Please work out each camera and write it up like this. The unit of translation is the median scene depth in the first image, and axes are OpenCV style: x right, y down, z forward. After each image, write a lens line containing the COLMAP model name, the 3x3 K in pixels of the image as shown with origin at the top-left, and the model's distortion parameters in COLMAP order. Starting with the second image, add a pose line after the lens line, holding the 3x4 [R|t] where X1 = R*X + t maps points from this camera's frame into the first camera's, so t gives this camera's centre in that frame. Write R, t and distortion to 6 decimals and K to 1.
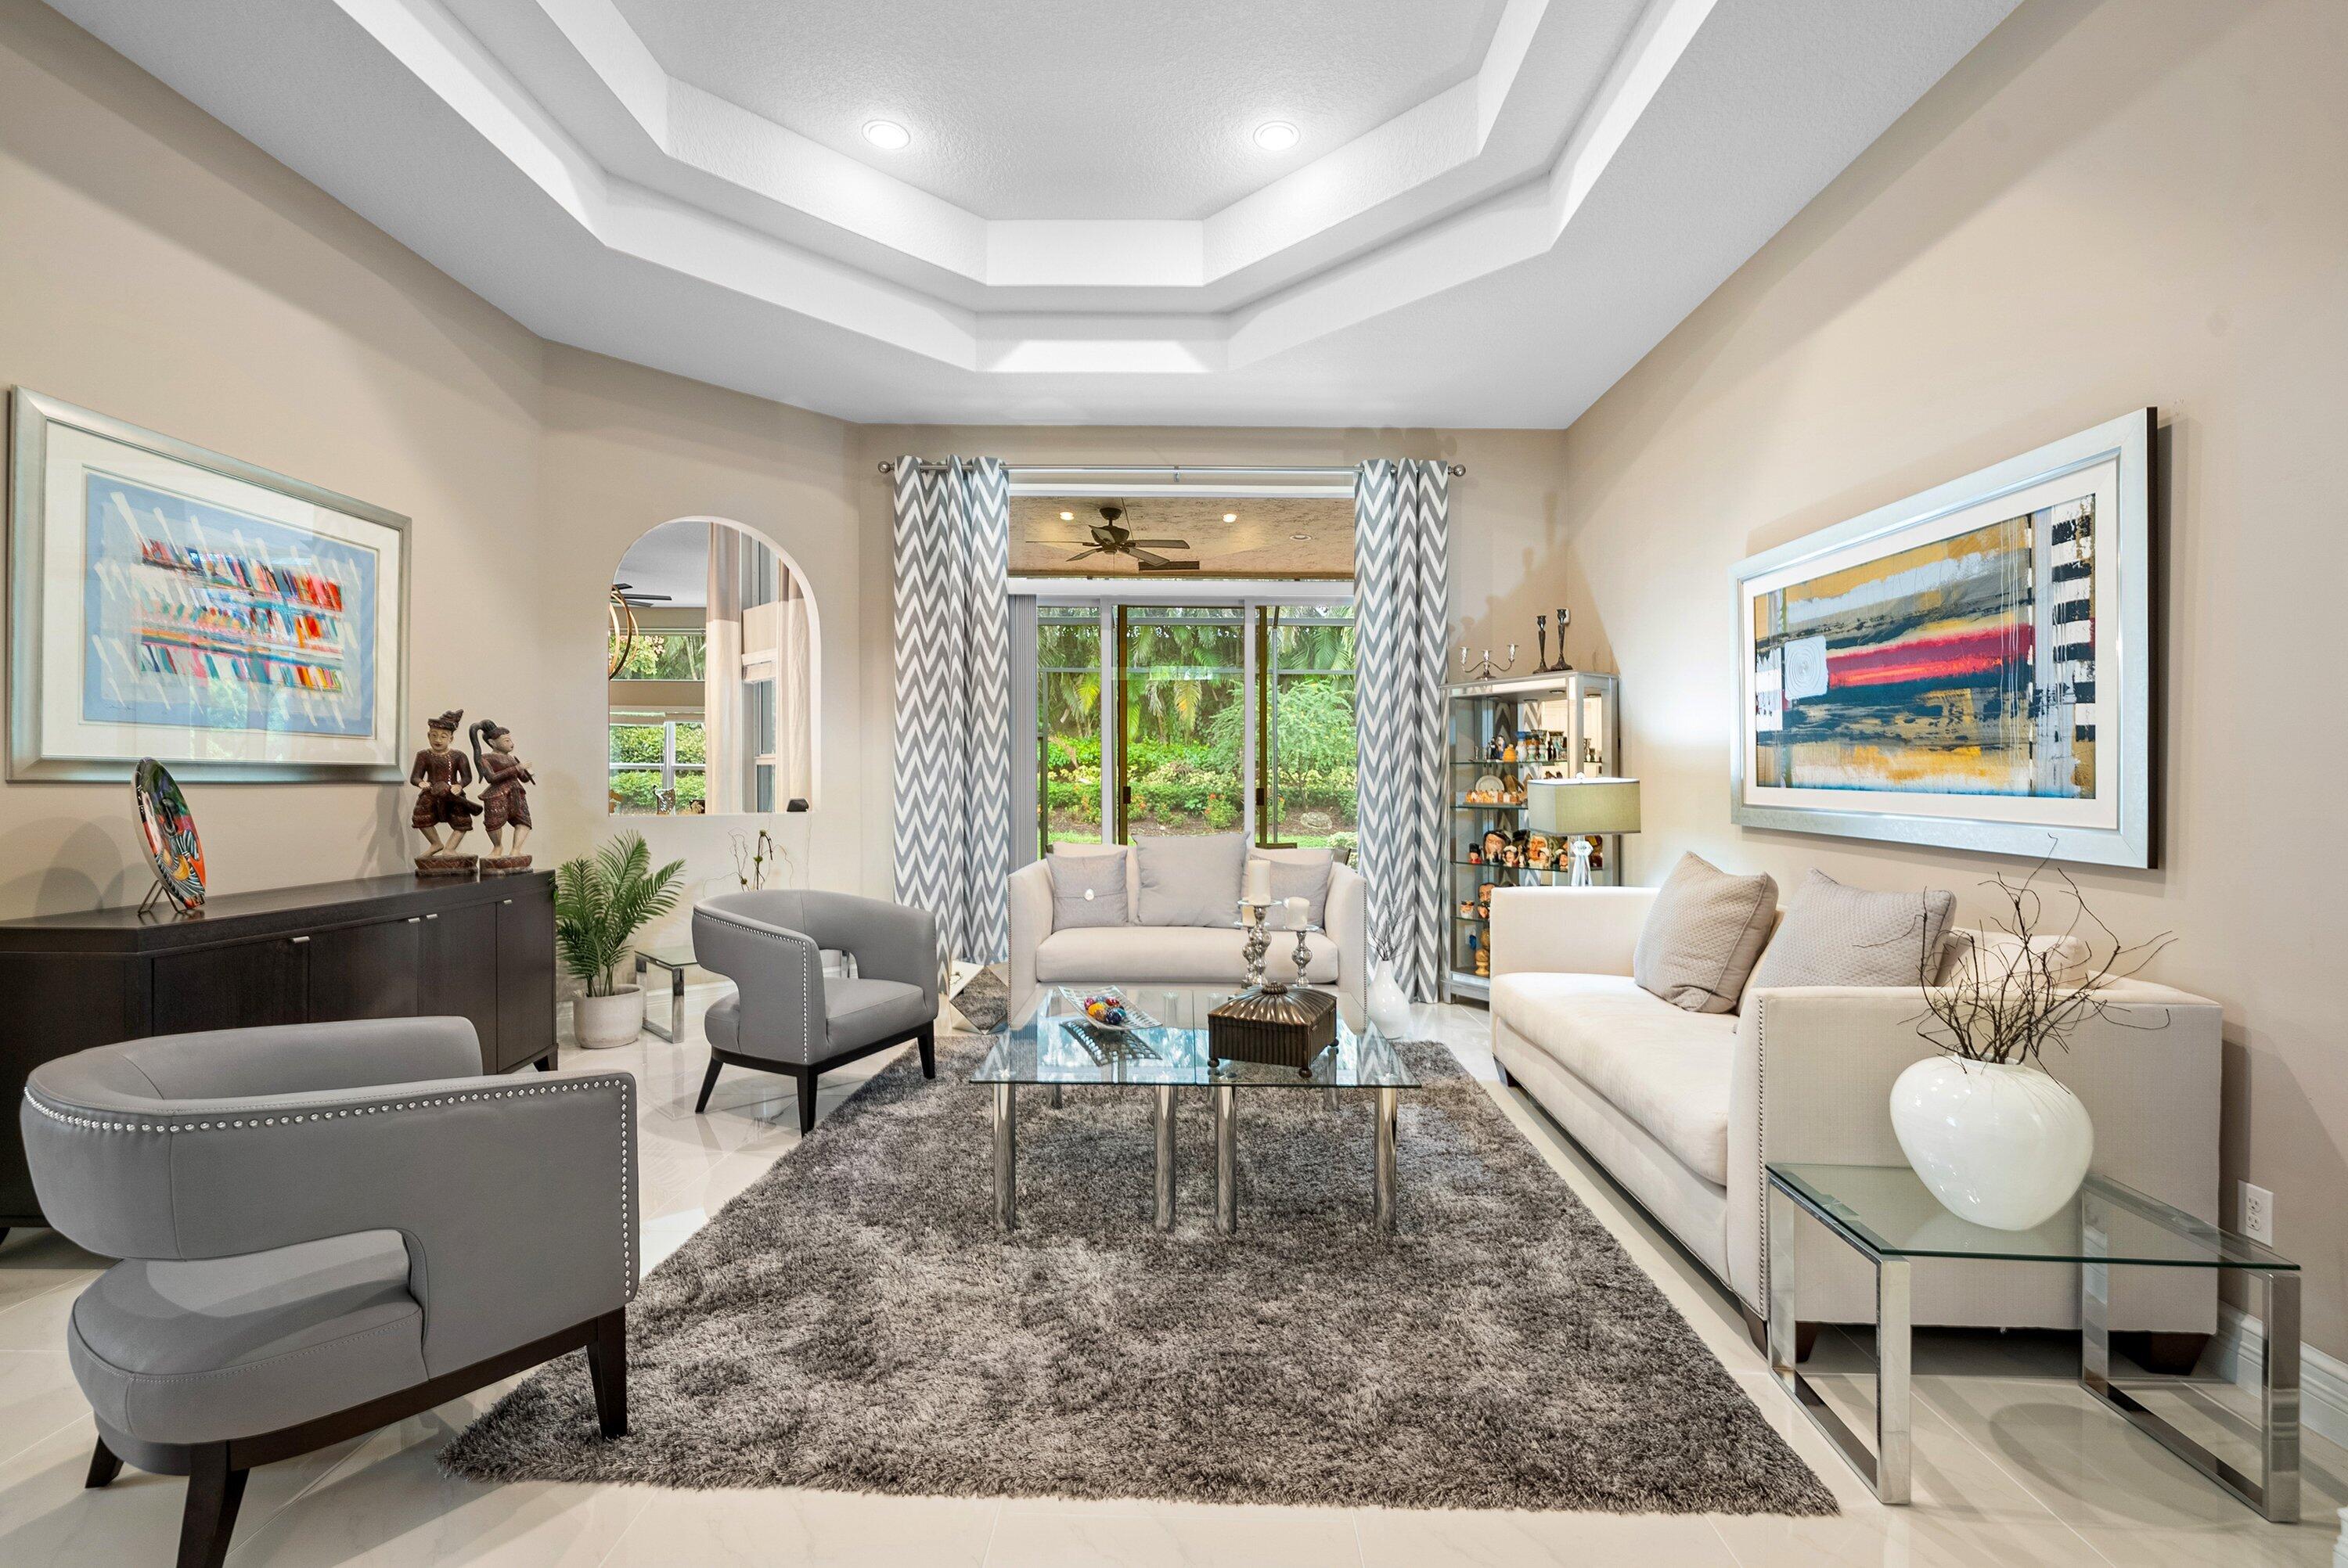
lens RADIAL K [[1028.4, 0, 1177.8], [0, 1028.4, 780.7], [0, 0, 1]] dist [0.002936, -0.000034]
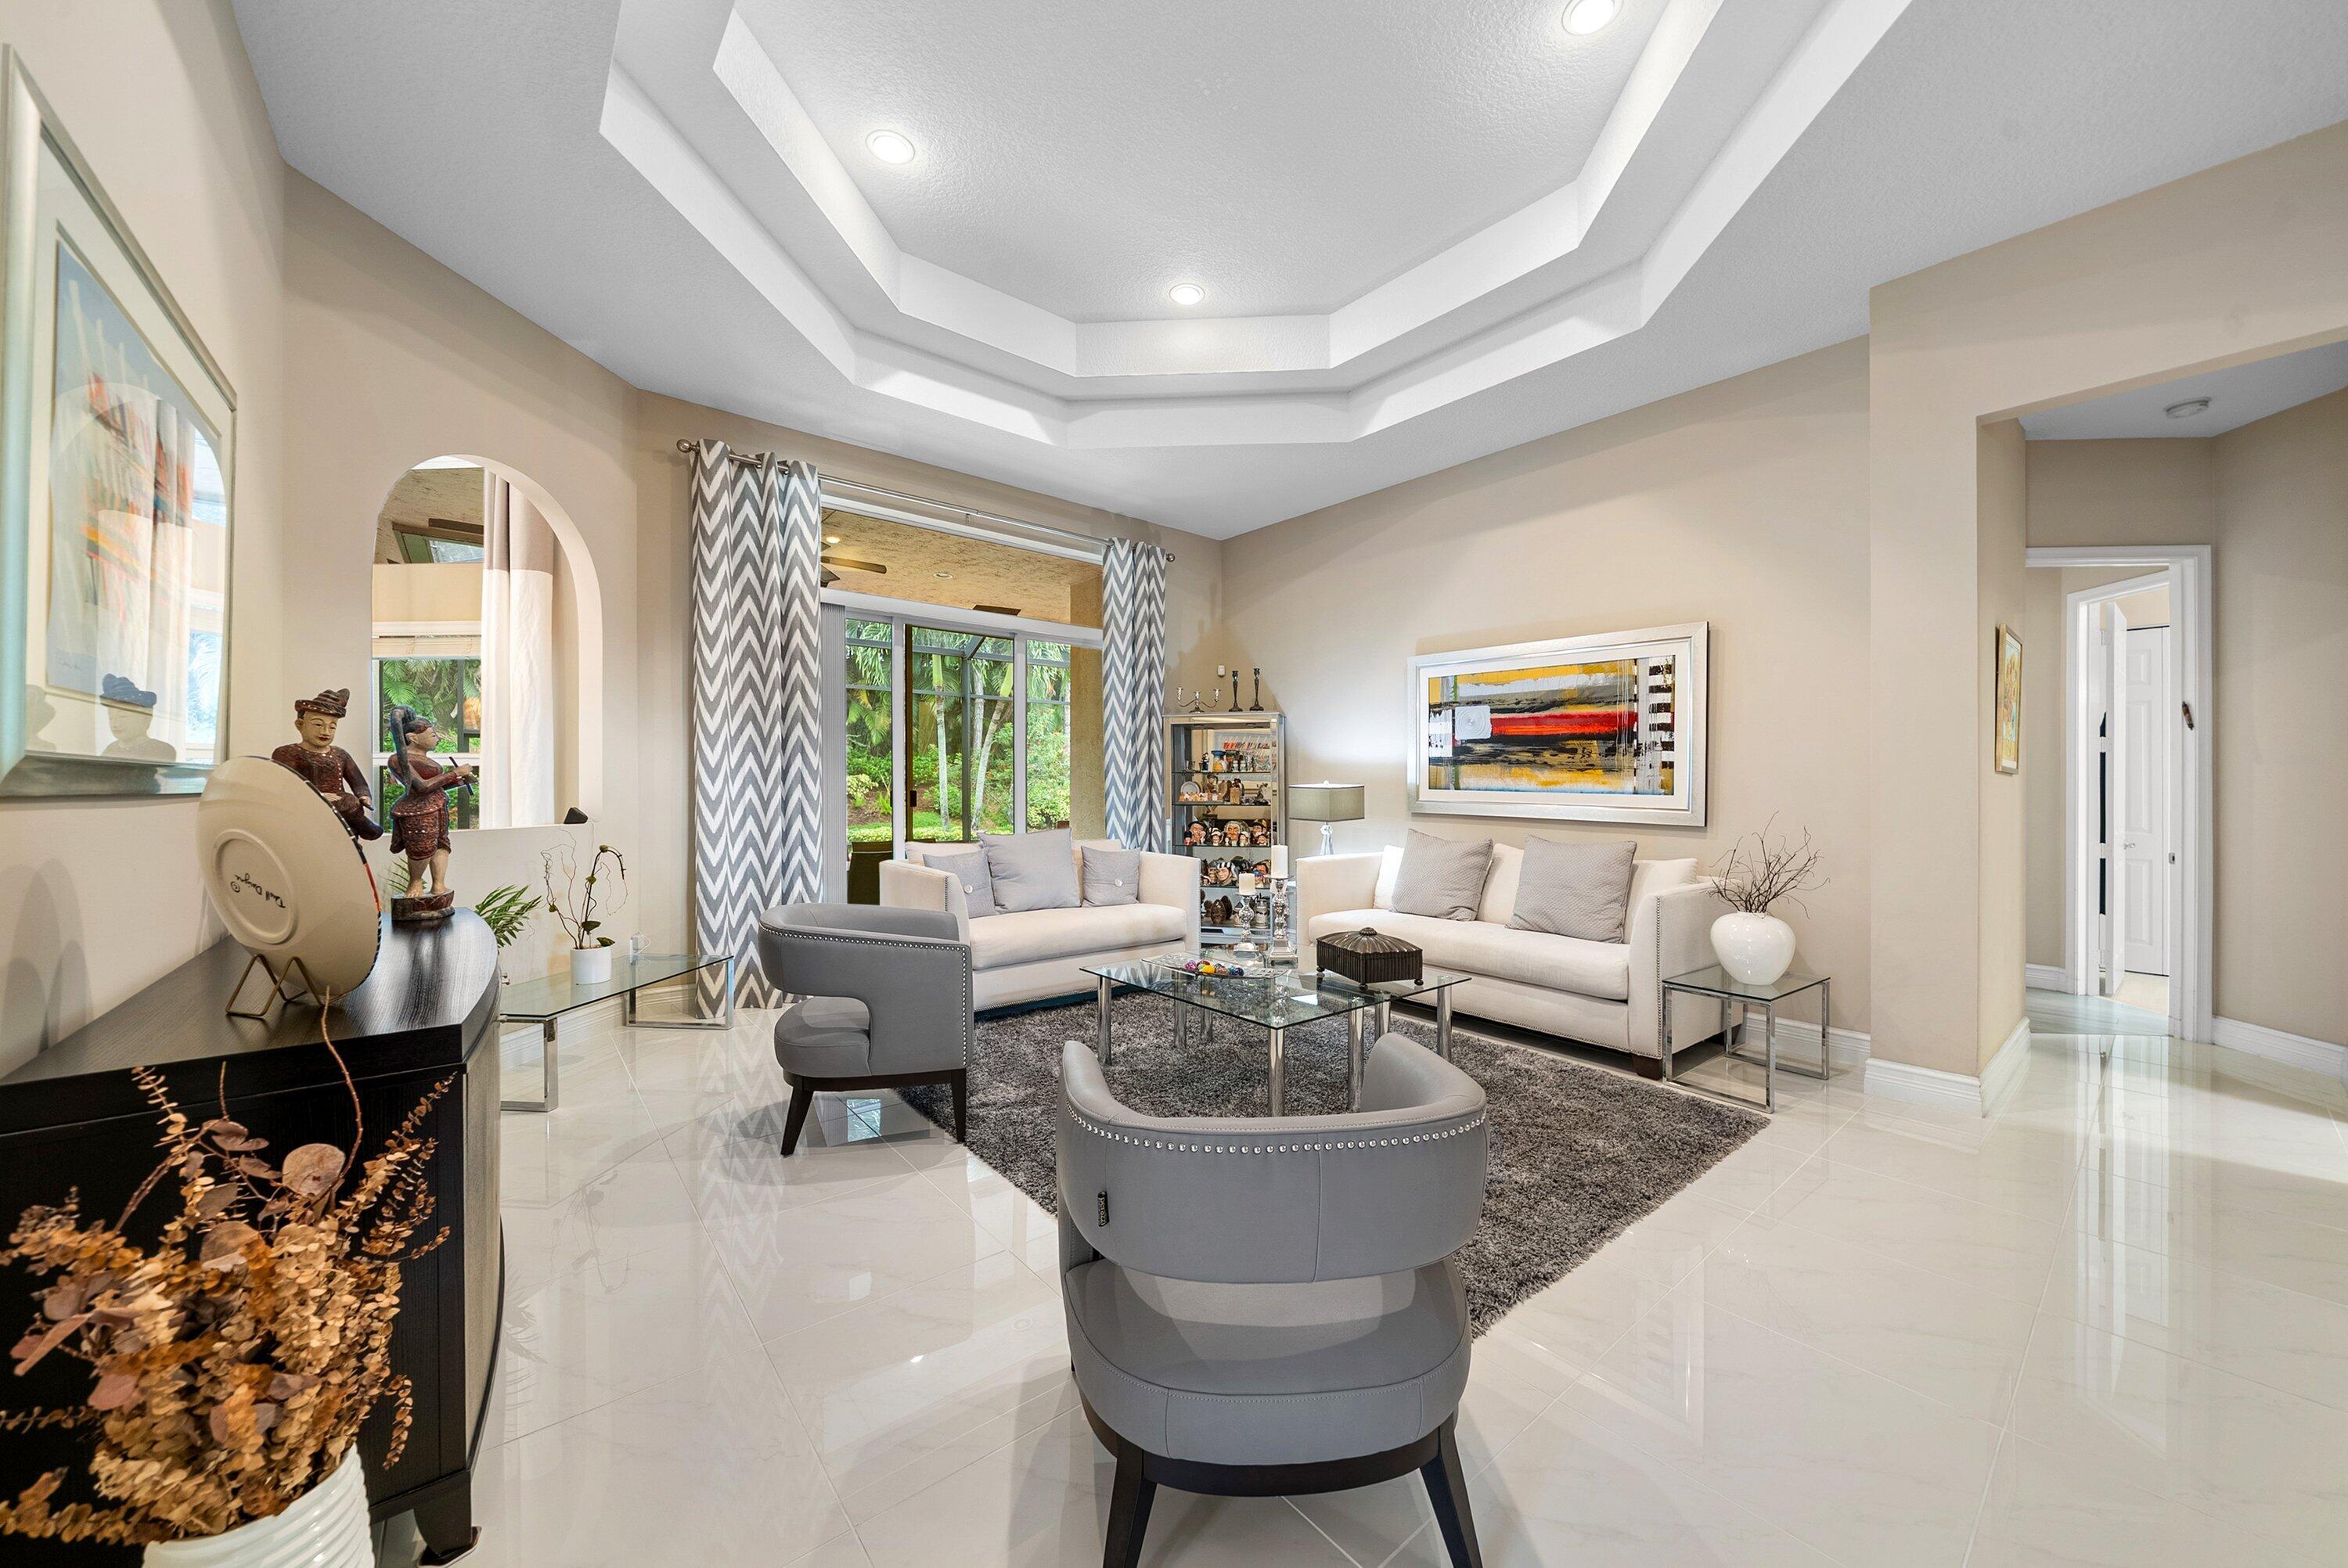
lens RADIAL K [[856.1, 0, 1178.6], [0, 856.1, 784.5], [0, 0, 1]] dist [-0.001026, -0.000013]
pose [[0.759087, -0.000669, 0.650989, -0.775839], [-0.001014, 0.999997, 0.002210, -0.005956], [-0.650989, -0.002338, 0.759084, 0.224138]]
